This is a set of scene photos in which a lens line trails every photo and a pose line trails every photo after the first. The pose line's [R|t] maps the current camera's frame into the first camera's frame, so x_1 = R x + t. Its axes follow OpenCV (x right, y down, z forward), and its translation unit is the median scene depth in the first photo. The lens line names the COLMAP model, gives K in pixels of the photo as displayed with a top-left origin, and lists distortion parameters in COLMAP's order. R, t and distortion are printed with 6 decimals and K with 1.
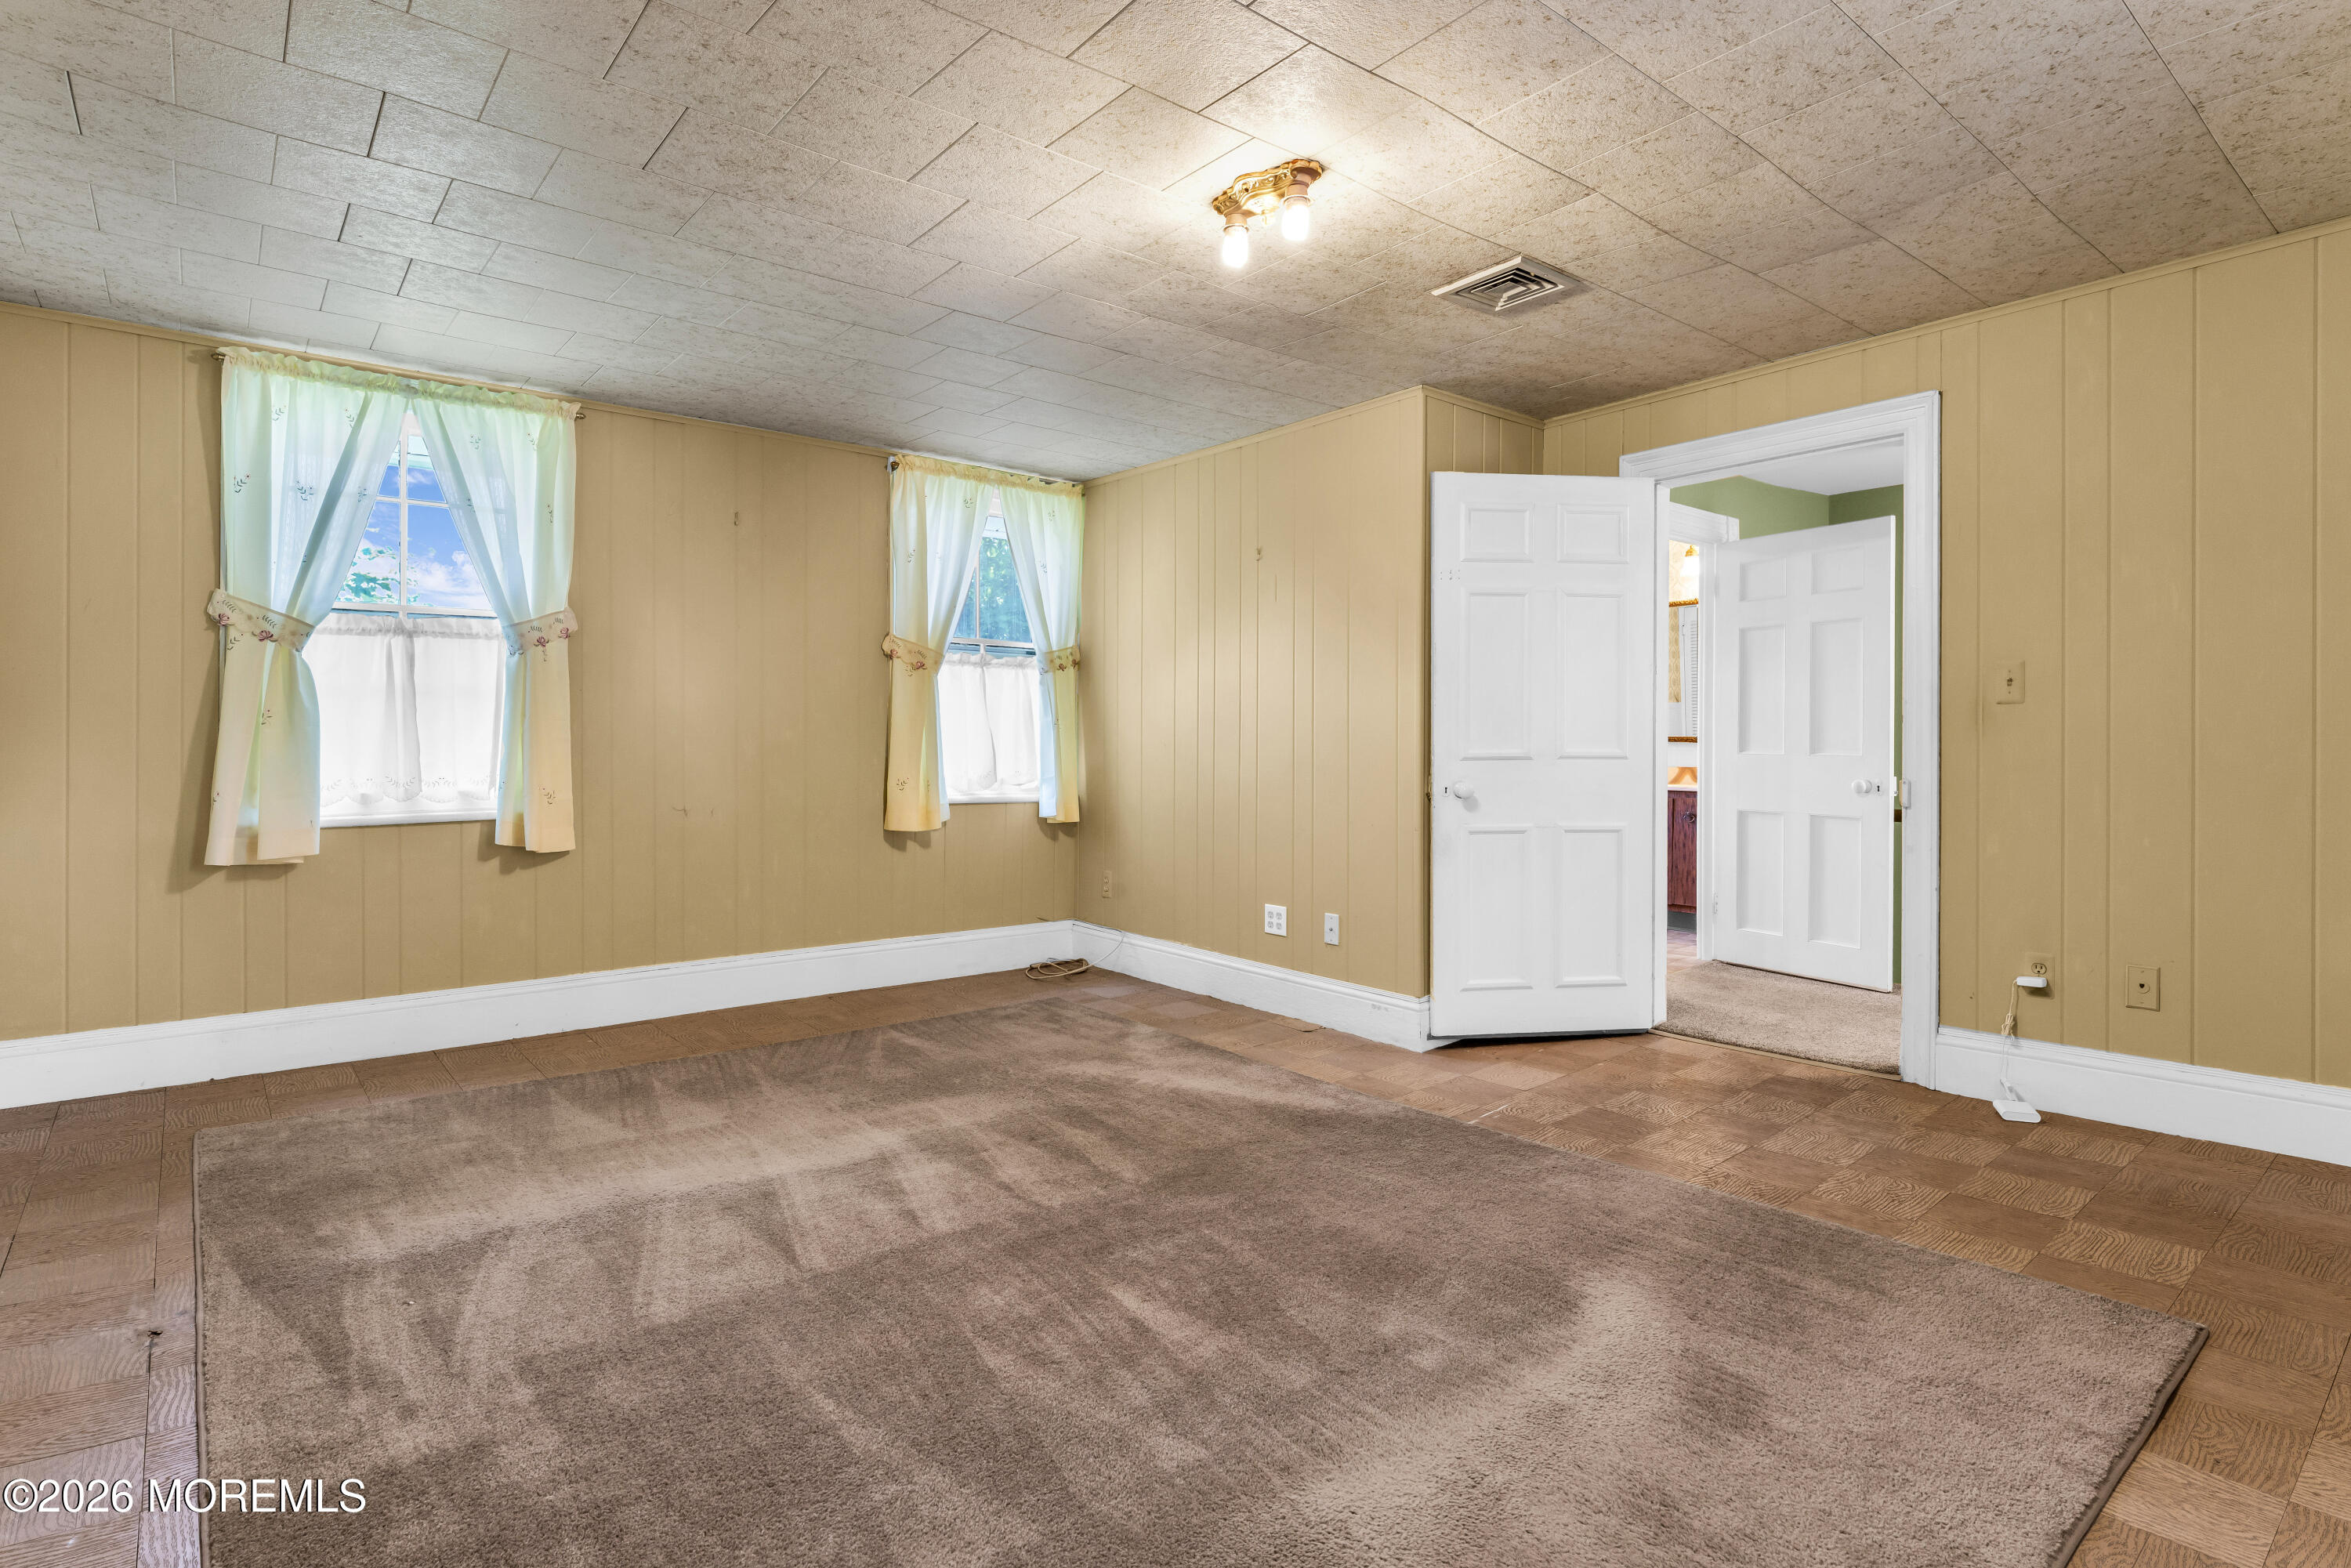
lens RADIAL K [[1146.0, 0, 1174.8], [0, 1146.0, 742.3], [0, 0, 1]] dist [0.000234, 0.000036]
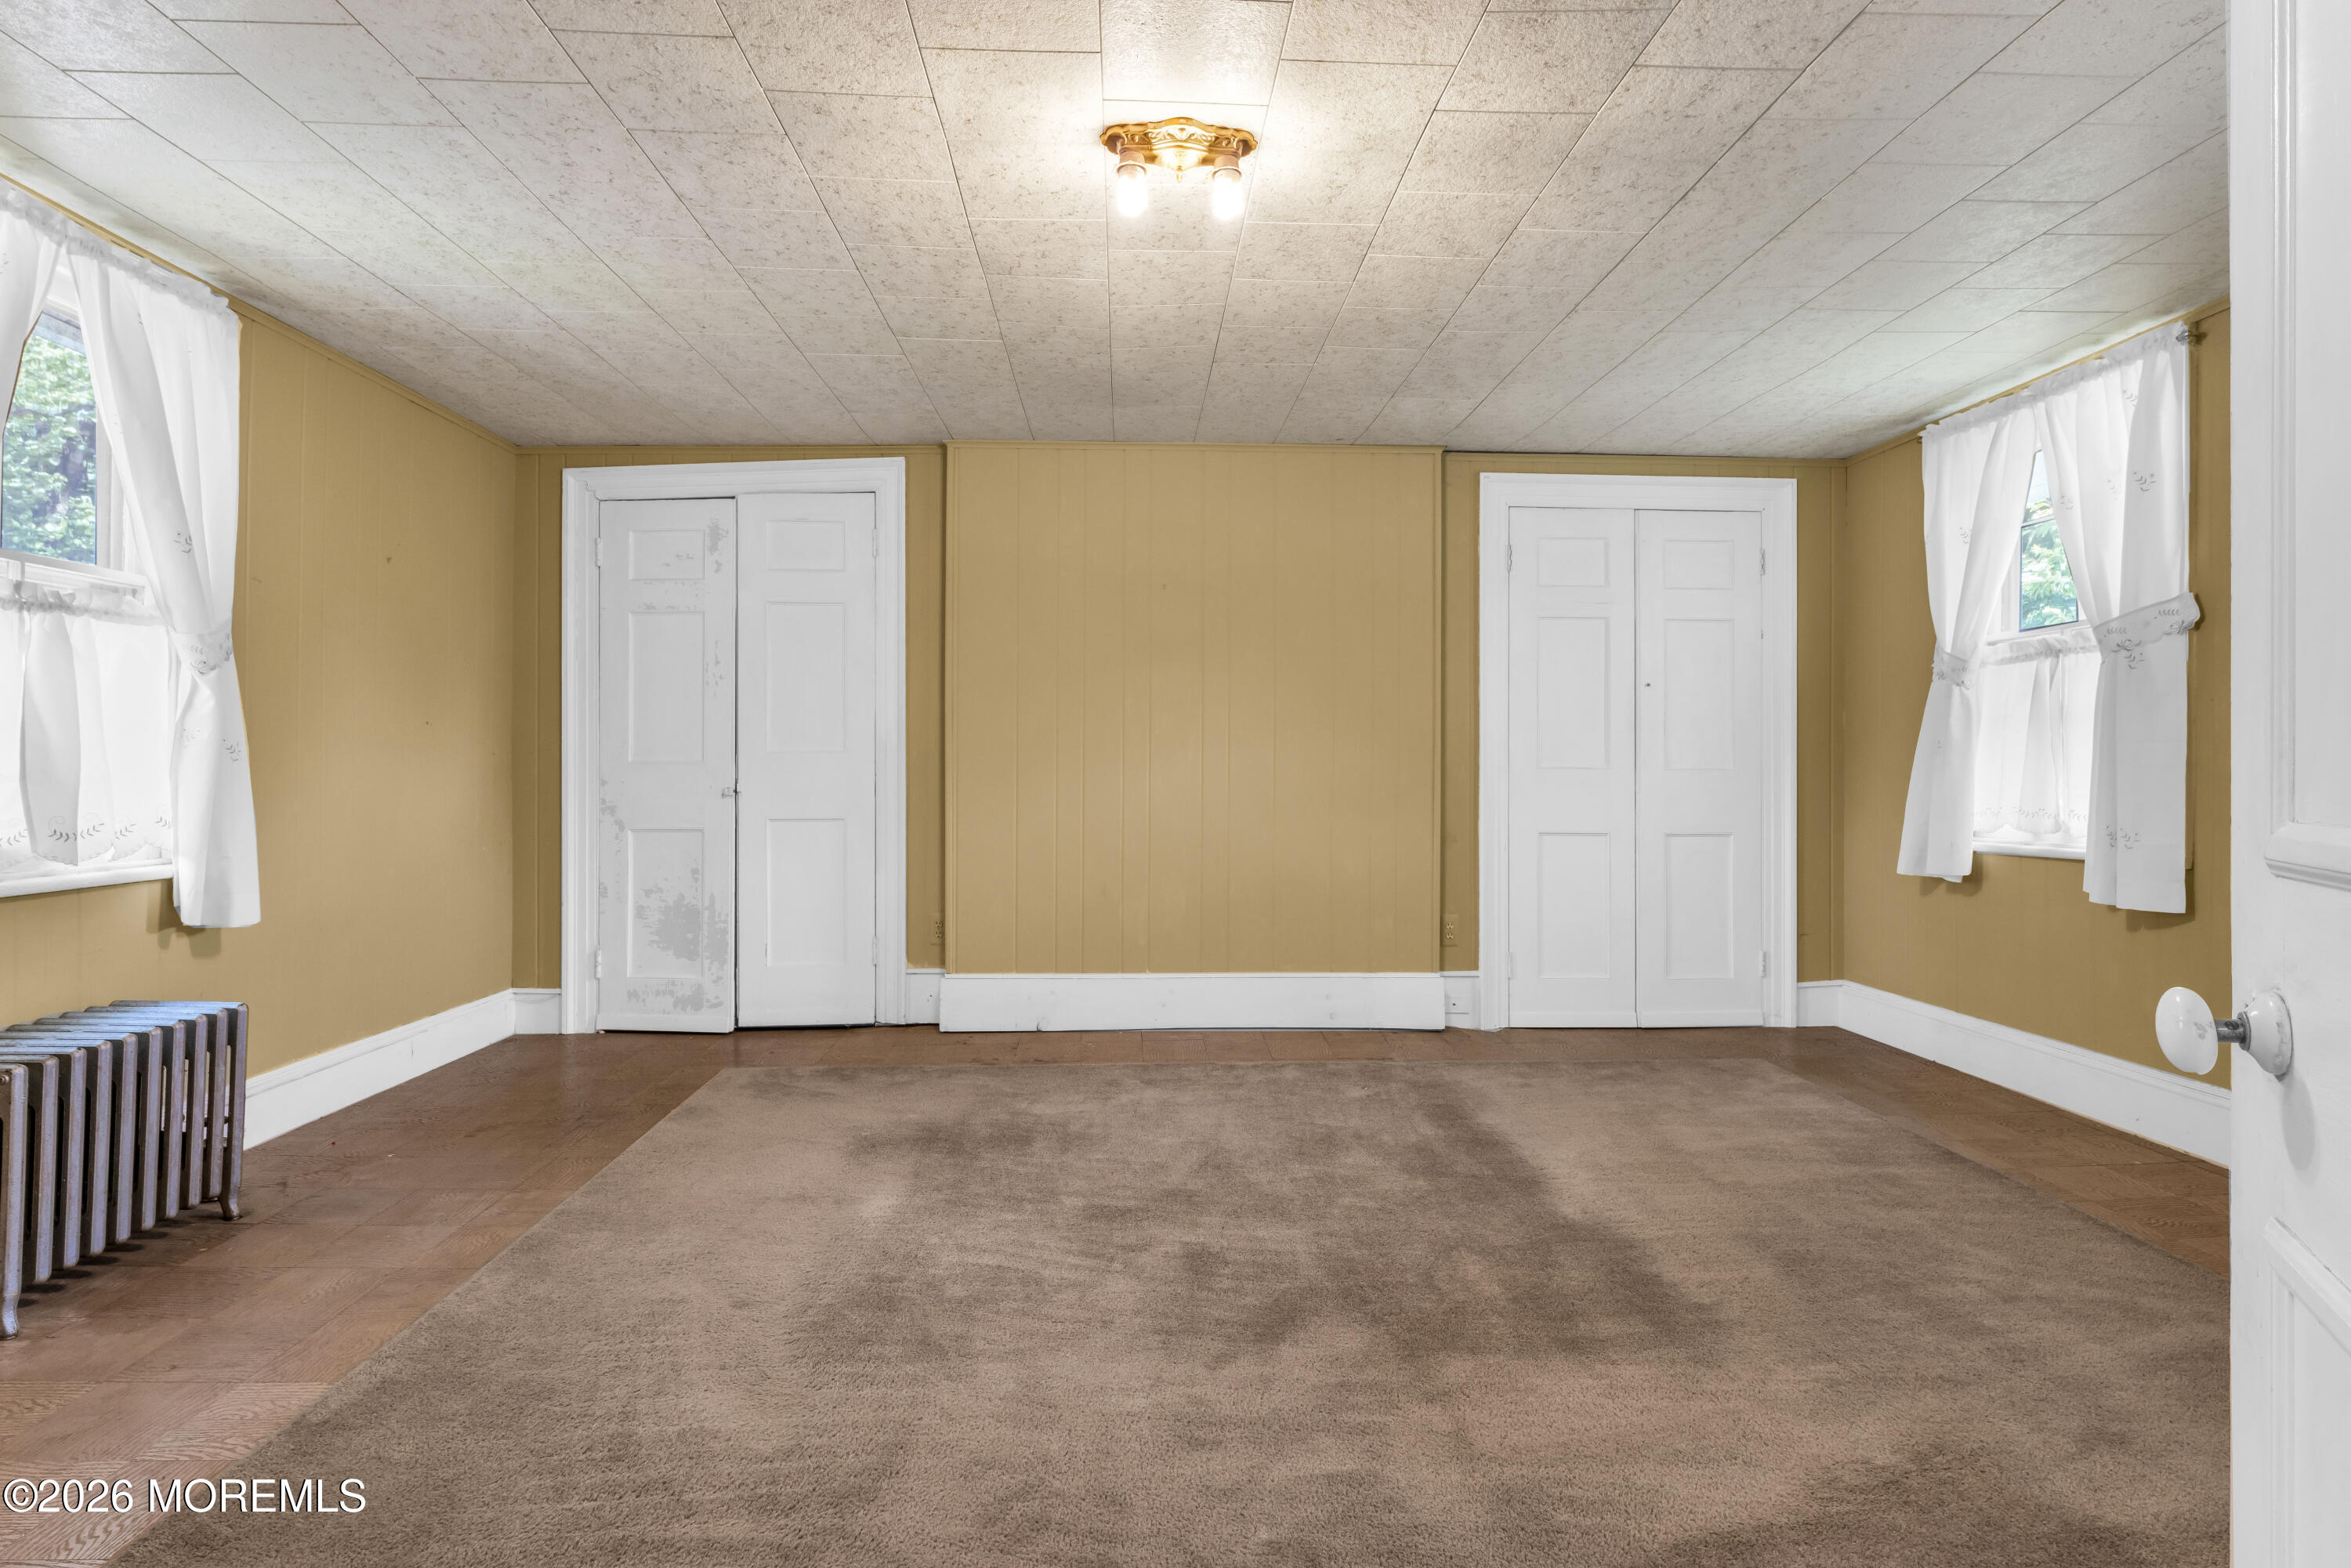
lens RADIAL K [[1178.1, 0, 1163.1], [0, 1178.1, 754.7], [0, 0, 1]] dist [-0.031827, 0.000200]
pose [[-0.613703, -0.003475, -0.789529, 0.578057], [0.000200, 0.999990, -0.004558, -0.011093], [0.789537, -0.002955, -0.613696, 1.132682]]
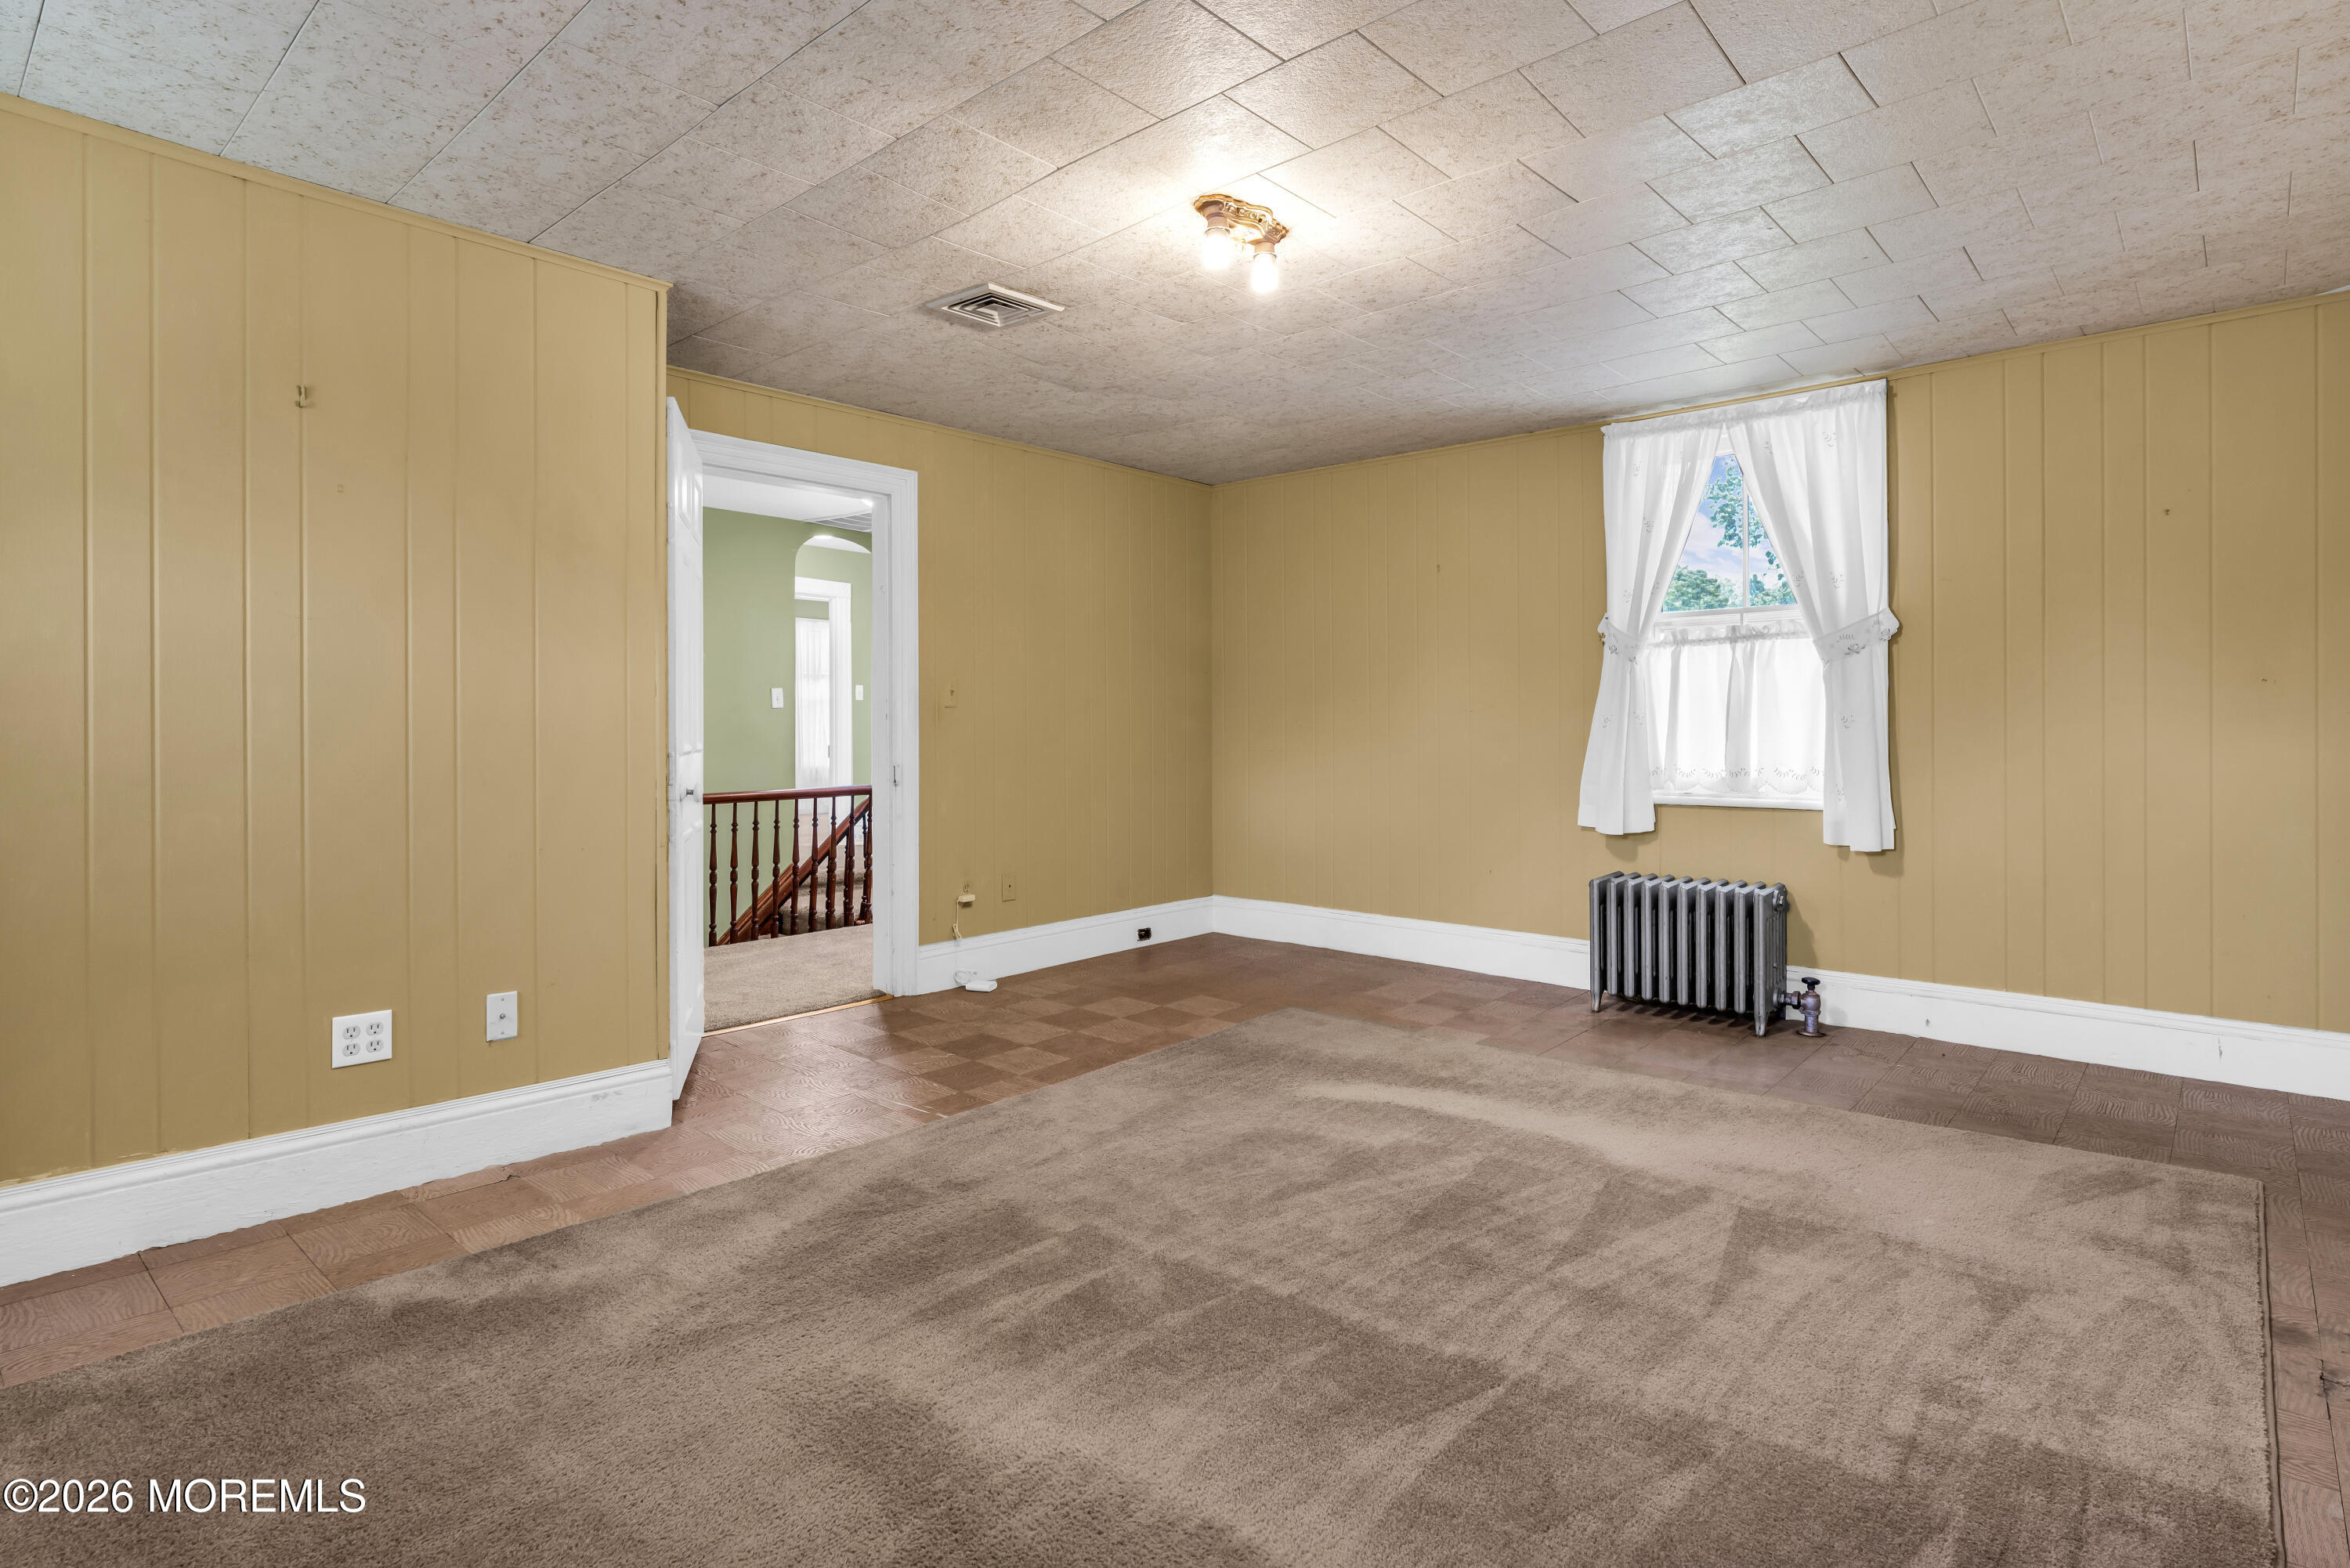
lens RADIAL K [[1177.6, 0, 1162.6], [0, 1177.6, 754.7], [0, 0, 1]] dist [-0.031827, 0.000200]
pose [[-0.128077, -0.020482, 0.991553, -0.736347], [-0.005798, 0.999785, 0.019903, -0.006323], [-0.991747, -0.003200, -0.128168, 0.895672]]
